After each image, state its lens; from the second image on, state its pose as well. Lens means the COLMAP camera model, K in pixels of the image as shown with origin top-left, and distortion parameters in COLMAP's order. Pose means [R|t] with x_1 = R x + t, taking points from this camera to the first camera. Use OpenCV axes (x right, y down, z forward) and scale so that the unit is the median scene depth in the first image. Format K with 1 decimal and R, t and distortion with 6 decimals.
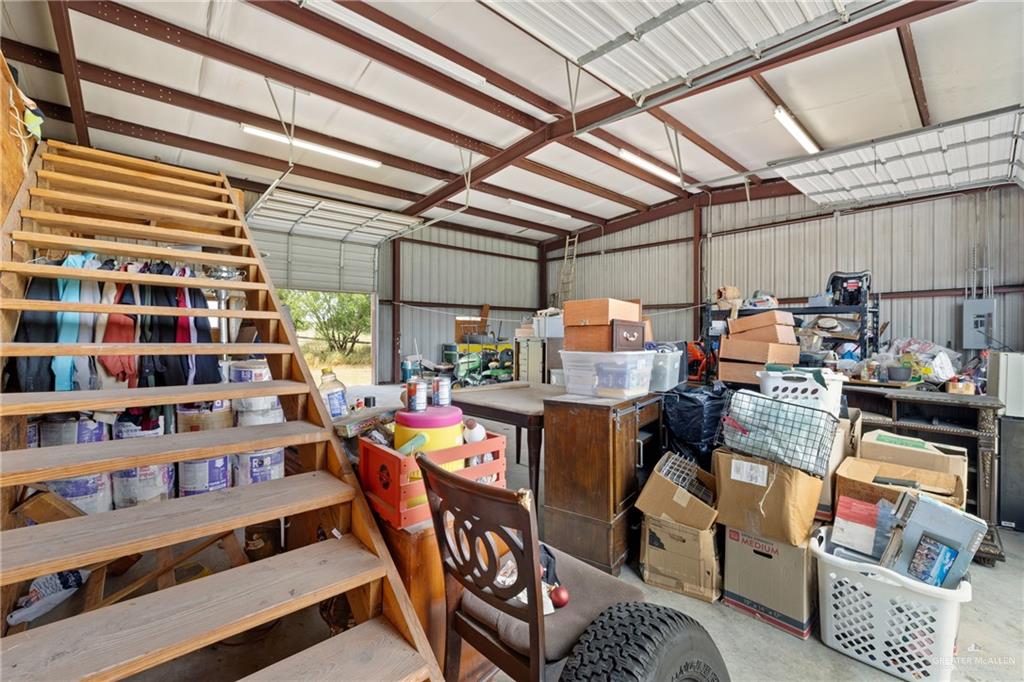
lens RADIAL K [[436.5, 0, 513.7], [0, 436.5, 337.7], [0, 0, 1]] dist [0.000067, -0.000033]
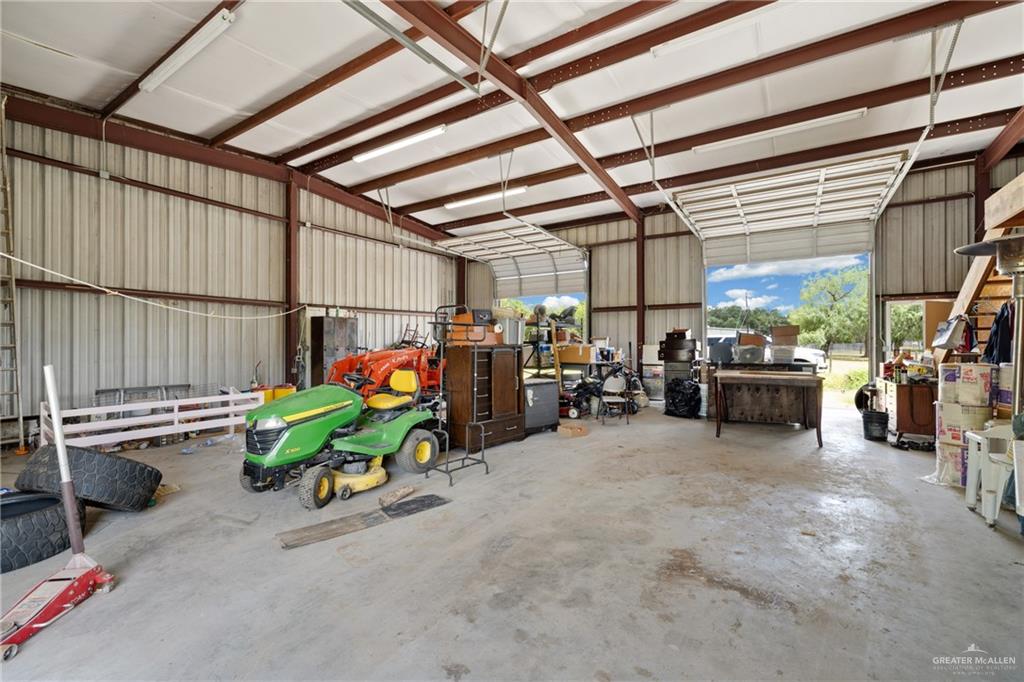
lens RADIAL K [[436.5, 0, 513.7], [0, 436.5, 337.7], [0, 0, 1]] dist [0.000067, -0.000033]
pose [[-0.252253, 0.003038, 0.967657, -0.453946], [0.005383, 0.999984, -0.001736, -0.006705], [-0.967646, 0.004771, -0.252265, 0.769131]]
